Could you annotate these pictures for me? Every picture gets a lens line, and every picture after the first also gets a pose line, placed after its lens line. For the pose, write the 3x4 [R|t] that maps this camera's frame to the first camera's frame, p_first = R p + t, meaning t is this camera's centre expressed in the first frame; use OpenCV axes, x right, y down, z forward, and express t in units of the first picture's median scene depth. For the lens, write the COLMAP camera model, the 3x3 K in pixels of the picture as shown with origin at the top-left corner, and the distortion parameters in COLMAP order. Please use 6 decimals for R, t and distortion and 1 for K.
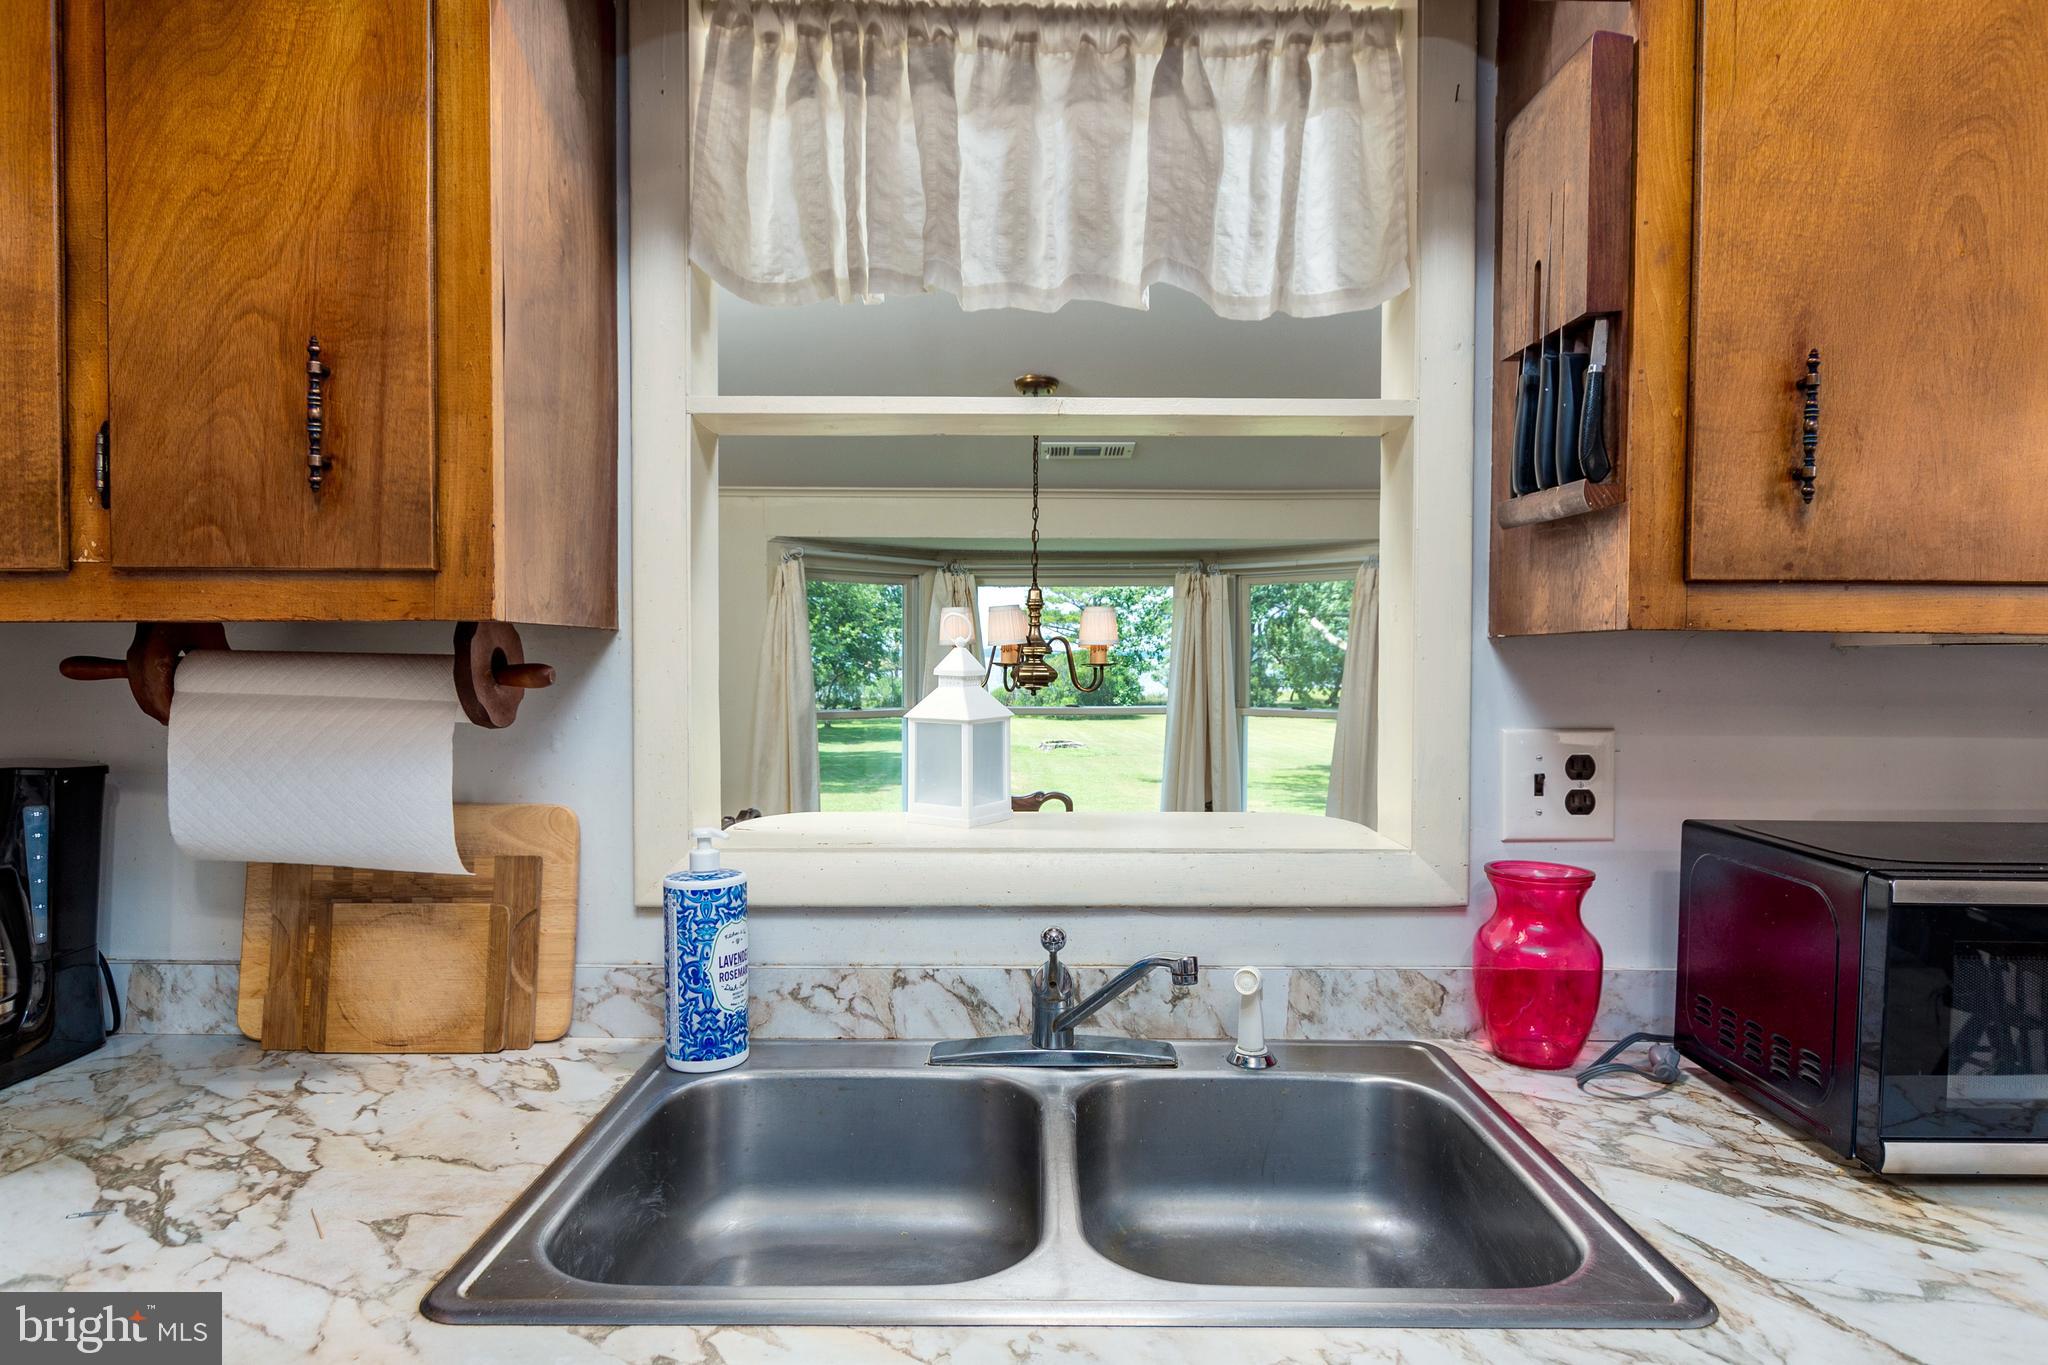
lens RADIAL K [[1237.0, 0, 1028.3], [0, 1237.0, 691.1], [0, 0, 1]] dist [-0.022661, -0.000606]
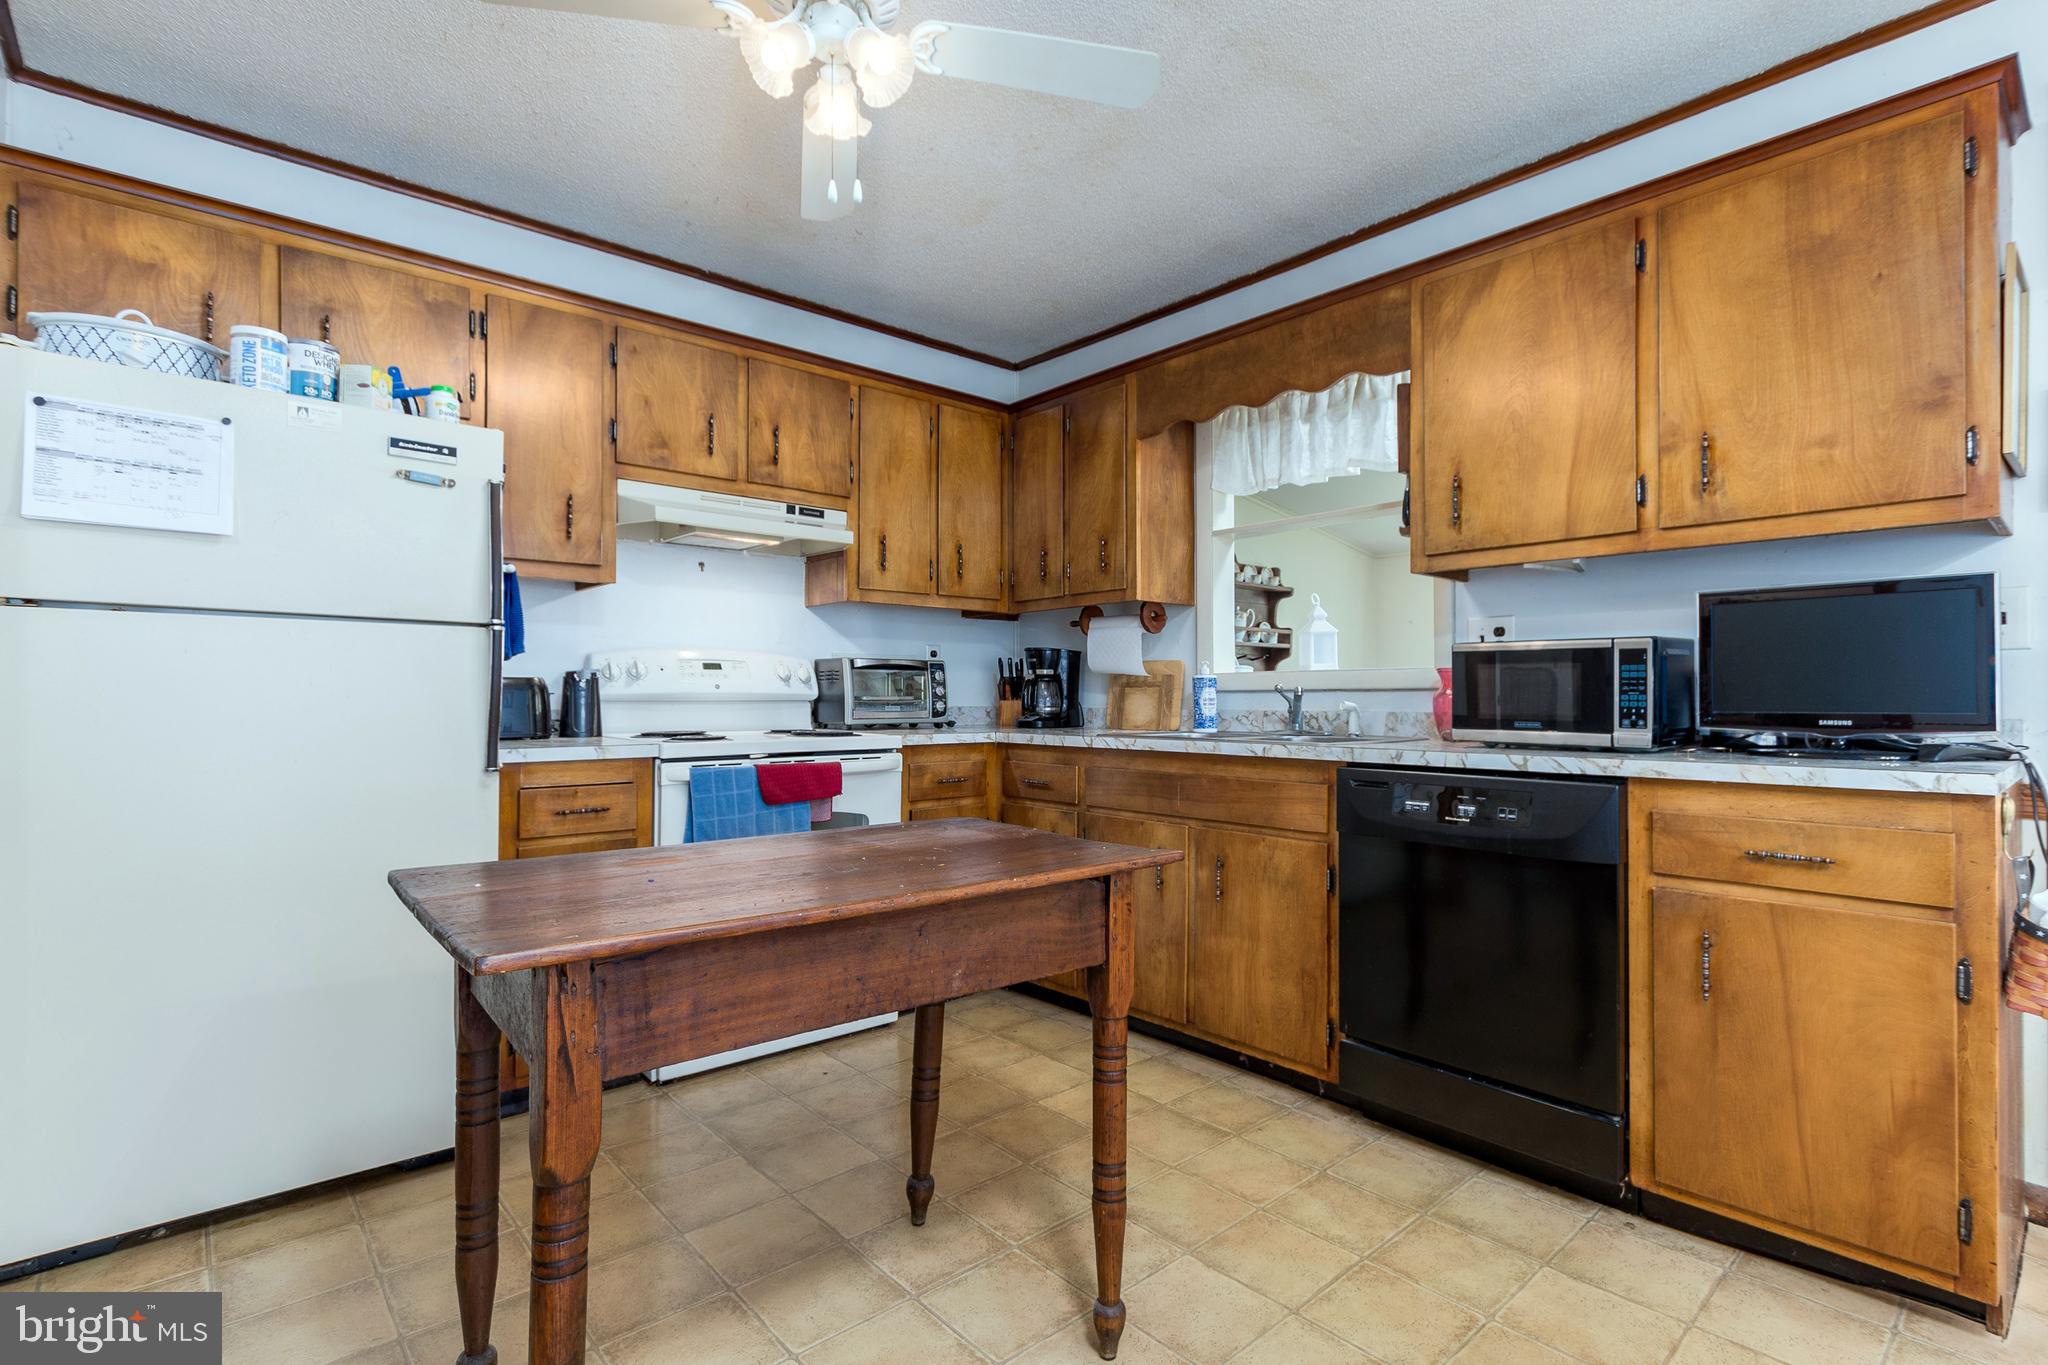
lens RADIAL K [[977.2, 0, 1026.0], [0, 977.2, 688.0], [0, 0, 1]] dist [-0.001892, -0.000857]
pose [[0.648098, -0.011820, -0.761465, 1.540116], [-0.017479, 0.999385, -0.030389, 0.289991], [0.761356, 0.033005, 0.647493, -1.161043]]
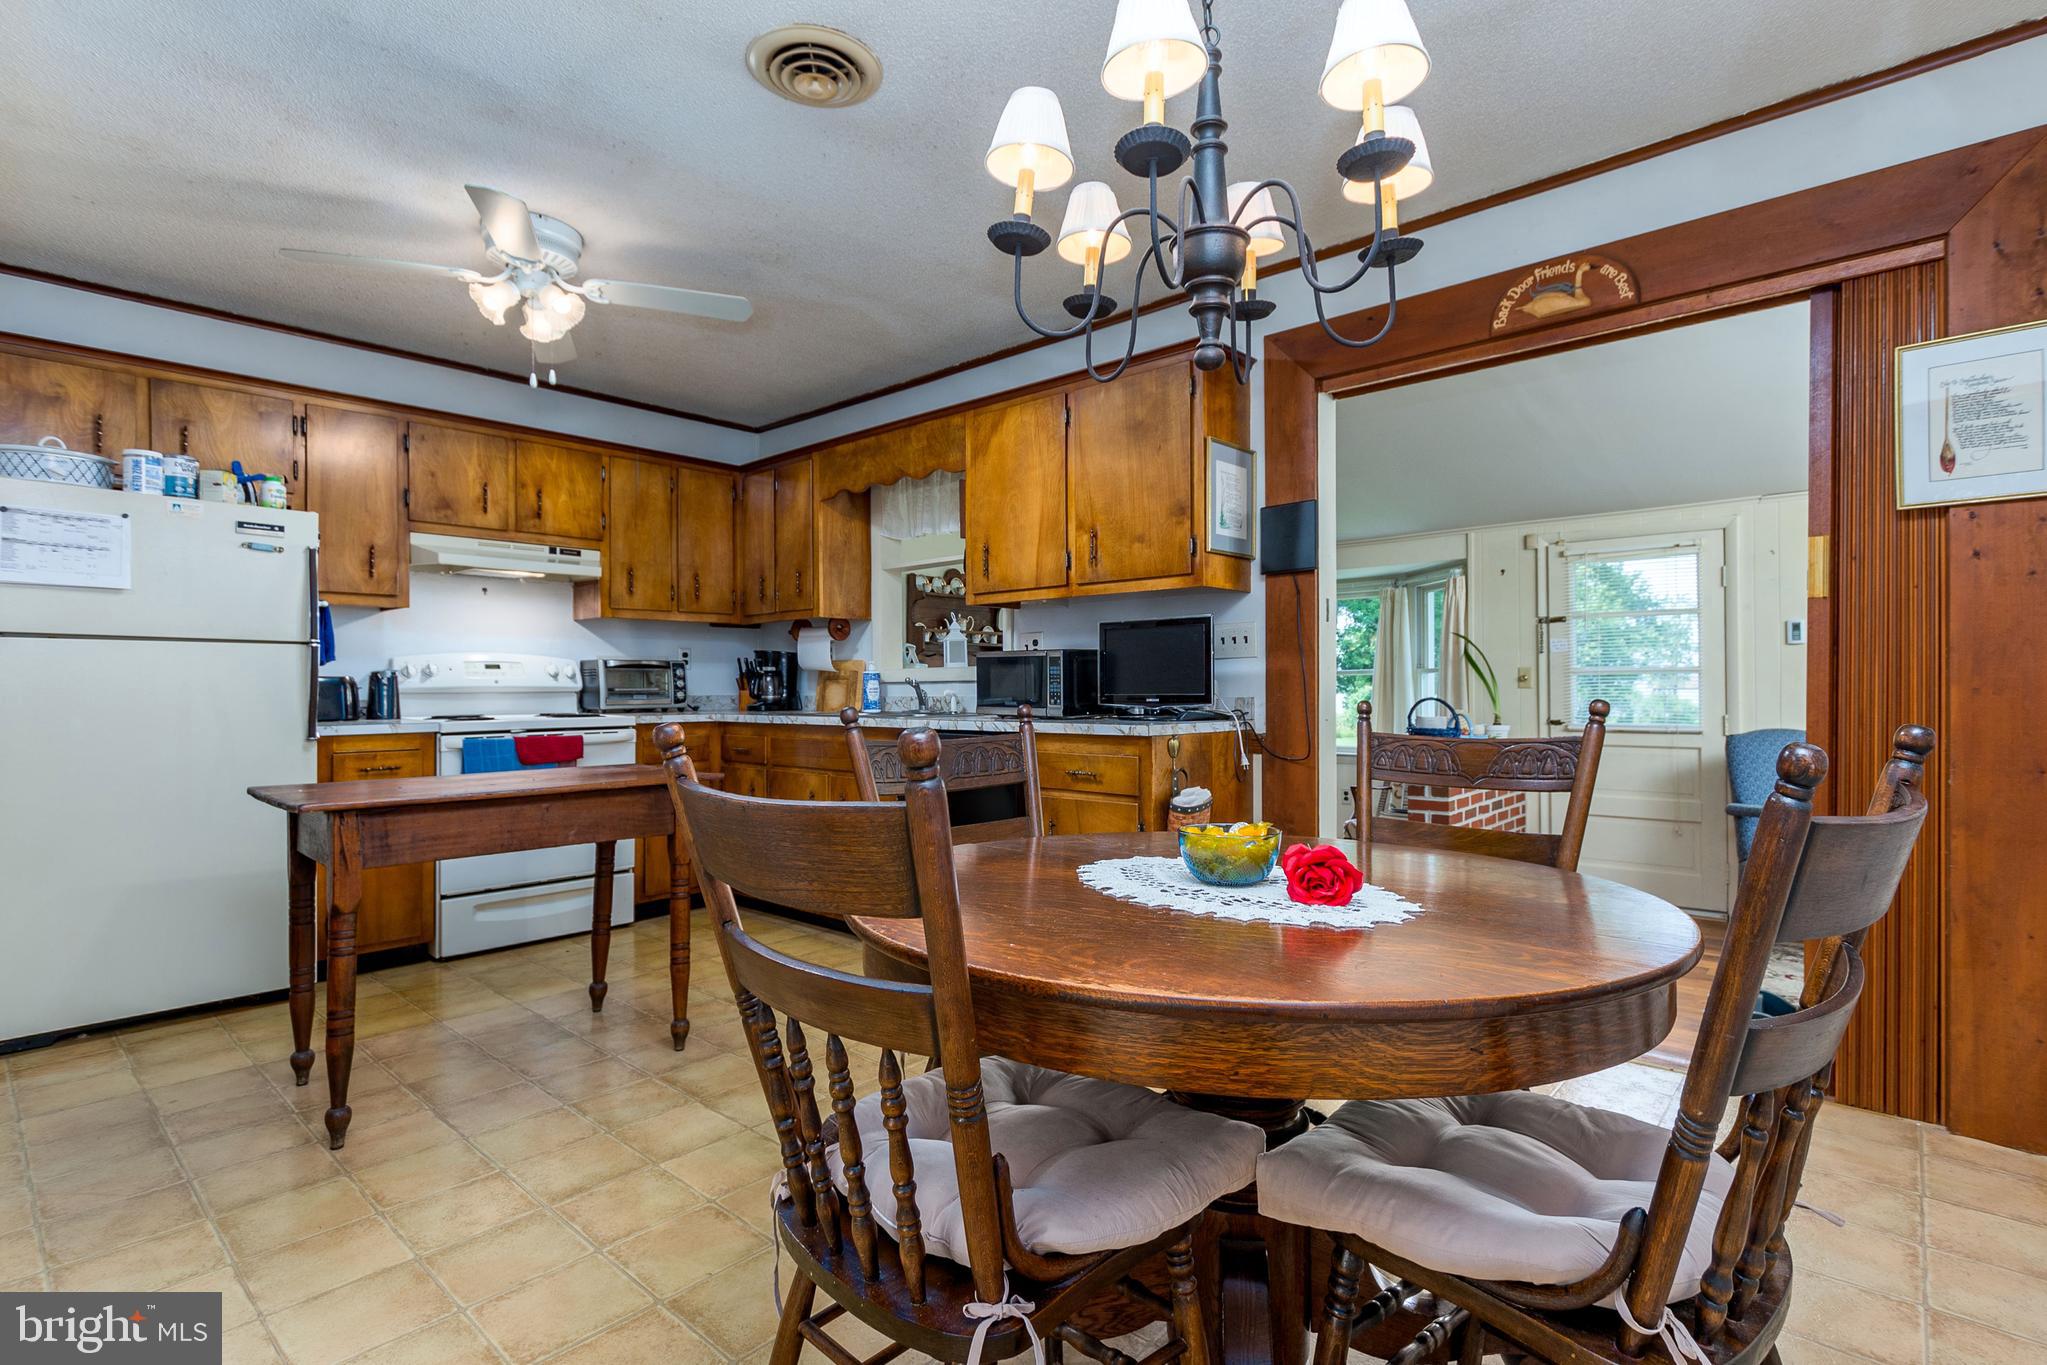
lens RADIAL K [[976.7, 0, 1030.5], [0, 976.7, 682.7], [0, 0, 1]] dist [-0.001892, -0.000857]
pose [[0.739219, -0.011891, -0.673360, 2.830497], [-0.008286, 0.999608, -0.026749, 0.302898], [0.673414, 0.025353, 0.738831, -1.401236]]
